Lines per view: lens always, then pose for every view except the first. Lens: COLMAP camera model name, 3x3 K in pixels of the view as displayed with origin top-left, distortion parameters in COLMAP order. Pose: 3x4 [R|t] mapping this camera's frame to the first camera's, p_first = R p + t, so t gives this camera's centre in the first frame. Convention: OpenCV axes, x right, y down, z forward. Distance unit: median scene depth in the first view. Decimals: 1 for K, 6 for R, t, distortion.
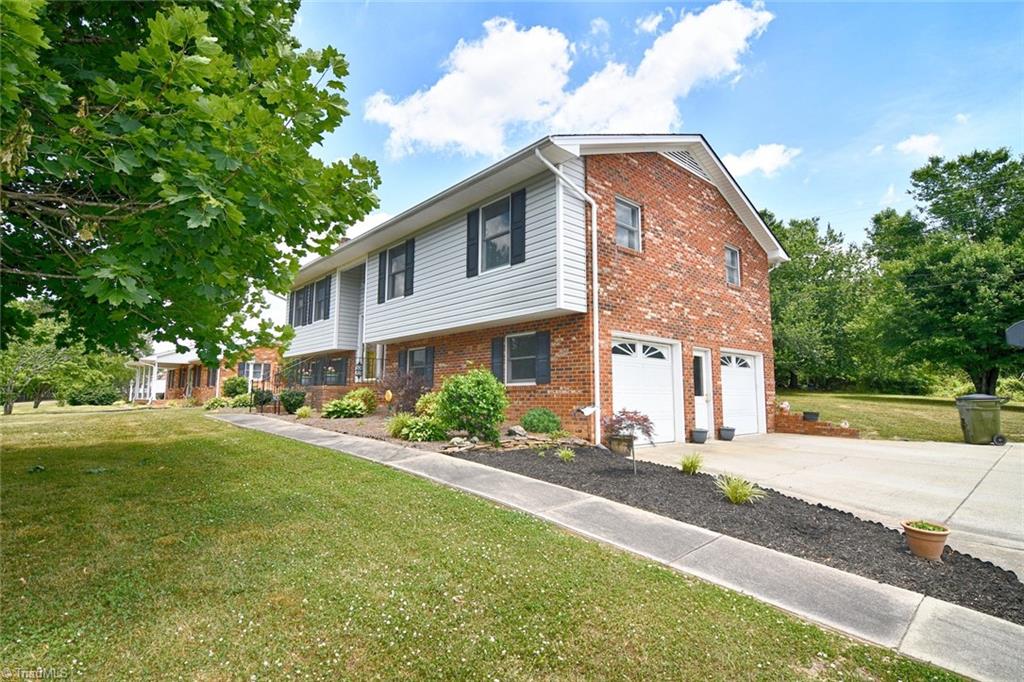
lens RADIAL K [[493.6, 0, 515.4], [0, 493.6, 342.0], [0, 0, 1]] dist [-0.015045, -0.002450]
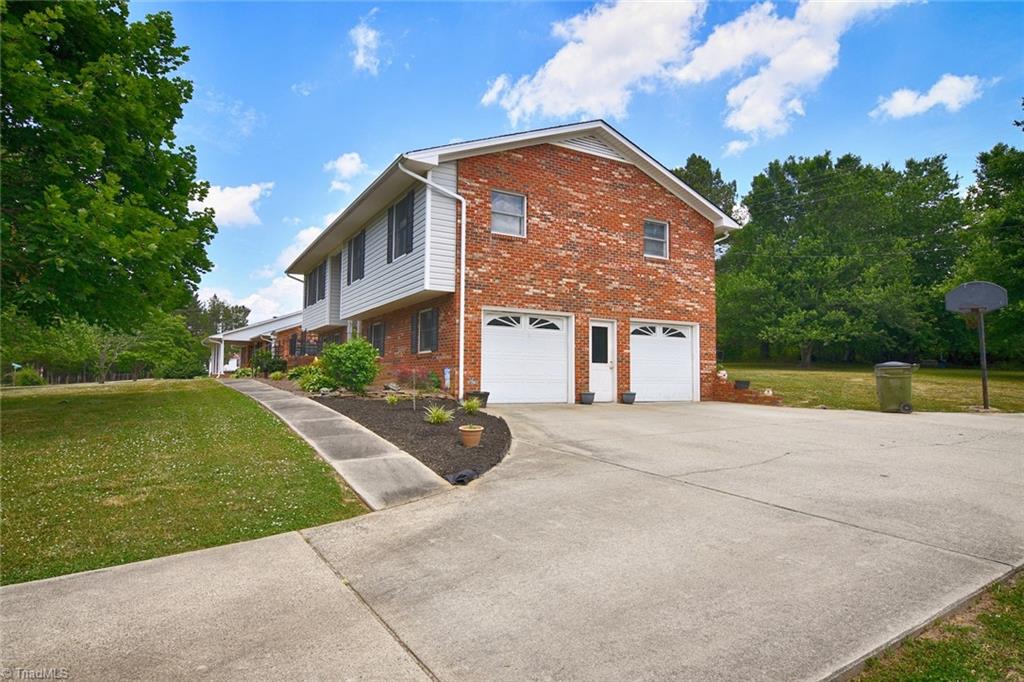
lens RADIAL K [[560.1, 0, 512.1], [0, 560.1, 341.9], [0, 0, 1]] dist [-0.011236, -0.000792]
pose [[0.979050, -0.008365, -0.203447, 0.464455], [0.017976, 0.998805, 0.045439, 0.002719], [0.202823, -0.048144, 0.978031, -0.272406]]
